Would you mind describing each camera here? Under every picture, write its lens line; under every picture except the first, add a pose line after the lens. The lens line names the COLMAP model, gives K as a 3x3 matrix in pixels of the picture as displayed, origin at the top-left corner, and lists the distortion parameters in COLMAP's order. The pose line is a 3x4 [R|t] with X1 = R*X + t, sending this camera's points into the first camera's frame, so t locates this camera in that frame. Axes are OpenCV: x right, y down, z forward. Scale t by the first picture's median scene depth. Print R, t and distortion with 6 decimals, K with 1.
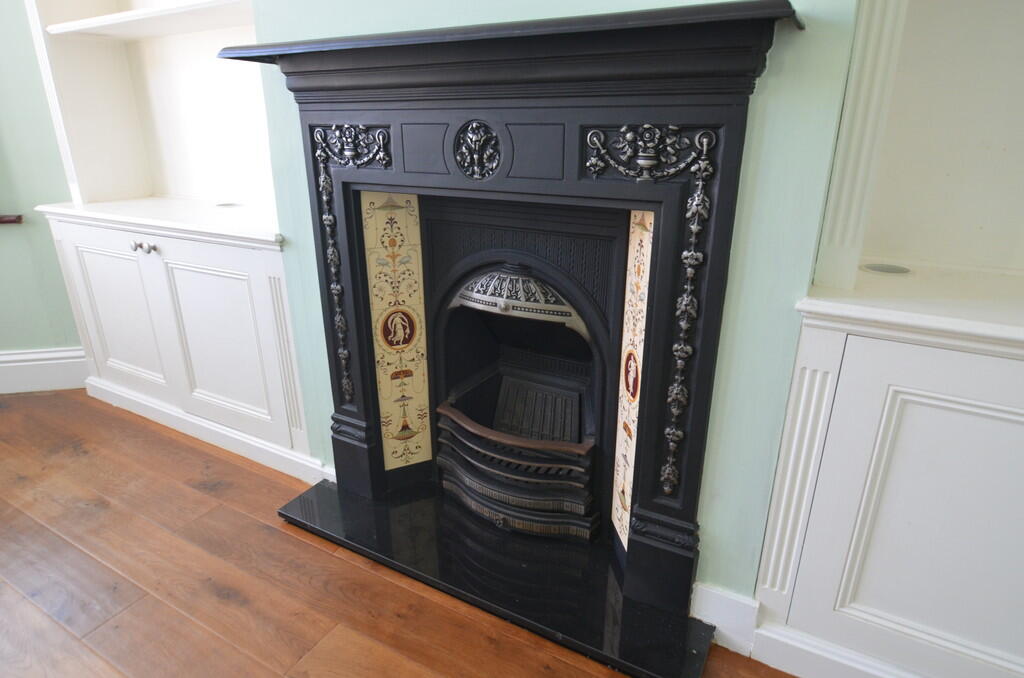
lens RADIAL K [[559.0, 0, 512.5], [0, 559.0, 321.0], [0, 0, 1]] dist [0.000649, 0.000074]
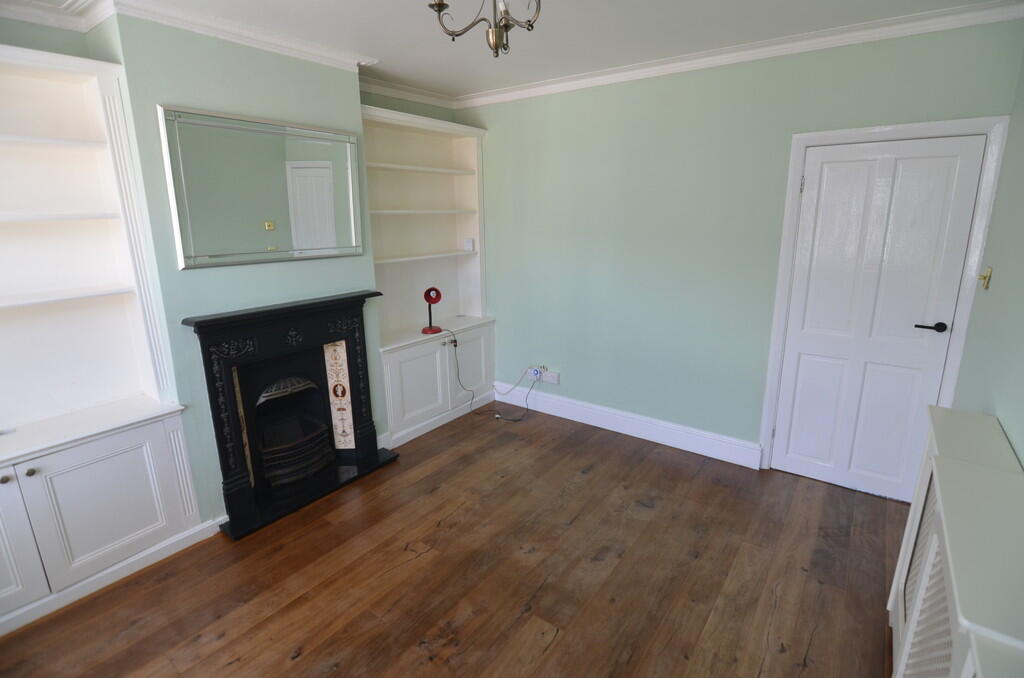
lens RADIAL K [[492.8, 0, 517.9], [0, 492.8, 327.2], [0, 0, 1]] dist [-0.018611, -0.000136]
pose [[0.143073, -0.234256, 0.961589, -2.349335], [0.329425, 0.927457, 0.176926, -0.418156], [-0.933279, 0.291459, 0.209863, -0.649186]]
